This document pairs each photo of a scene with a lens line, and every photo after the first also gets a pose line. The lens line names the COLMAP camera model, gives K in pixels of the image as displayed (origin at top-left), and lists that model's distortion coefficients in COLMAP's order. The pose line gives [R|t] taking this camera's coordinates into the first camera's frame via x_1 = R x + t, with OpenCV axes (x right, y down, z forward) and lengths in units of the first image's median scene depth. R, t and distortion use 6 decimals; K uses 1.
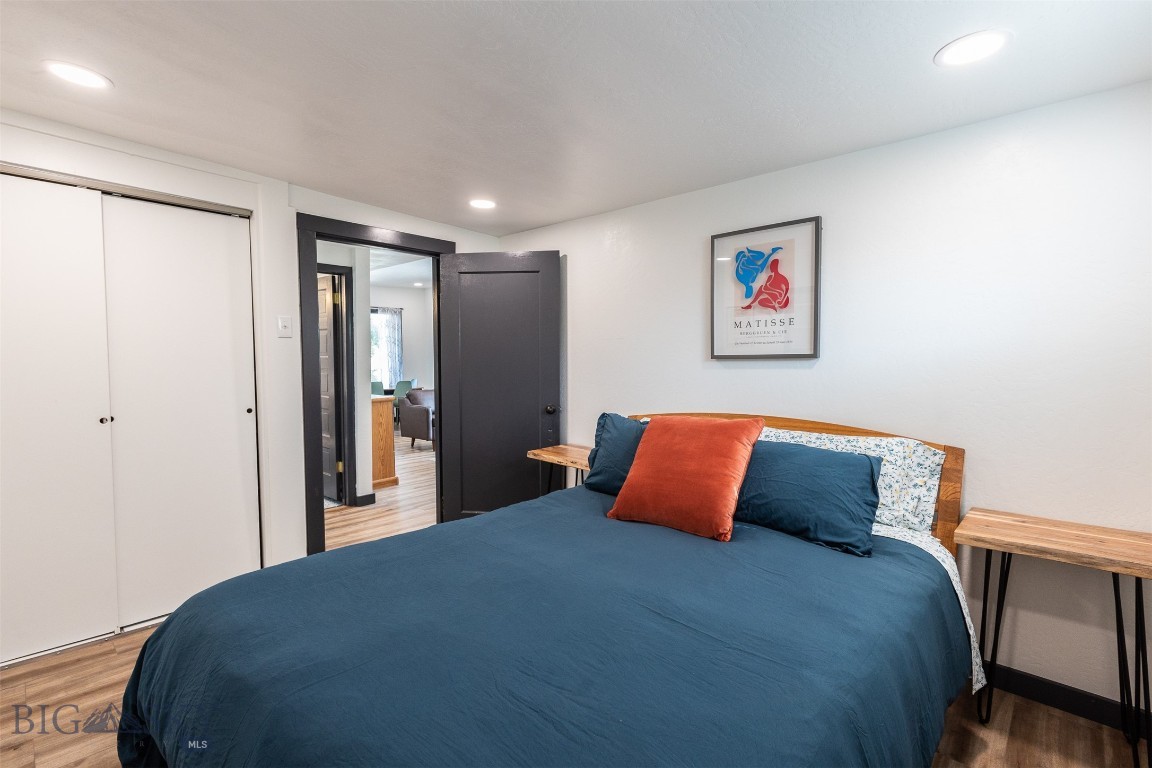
lens RADIAL K [[542.5, 0, 574.4], [0, 542.5, 383.2], [0, 0, 1]] dist [-0.002459, -0.000122]
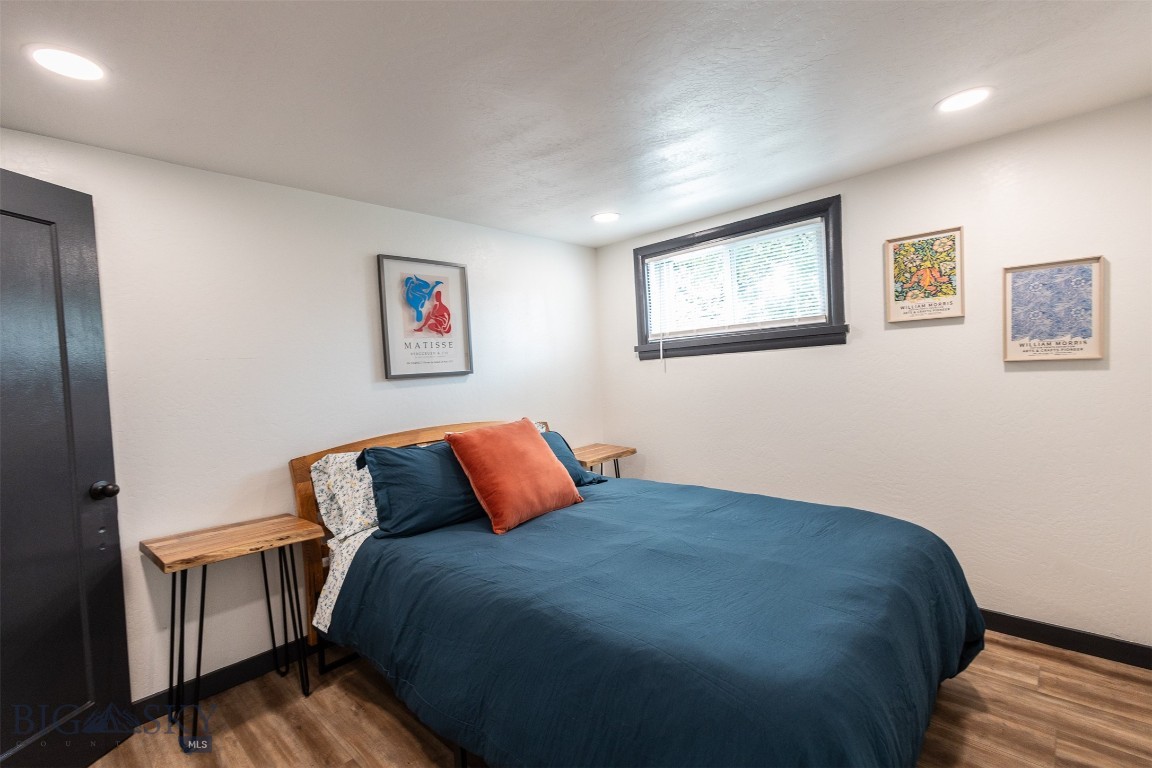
lens RADIAL K [[542.5, 0, 575.2], [0, 542.5, 391.7], [0, 0, 1]] dist [-0.002459, -0.000122]
pose [[0.014551, -0.047594, 0.998761, -0.785024], [0.091993, 0.994694, 0.046060, -0.037713], [-0.995653, 0.091209, 0.018852, 0.684099]]
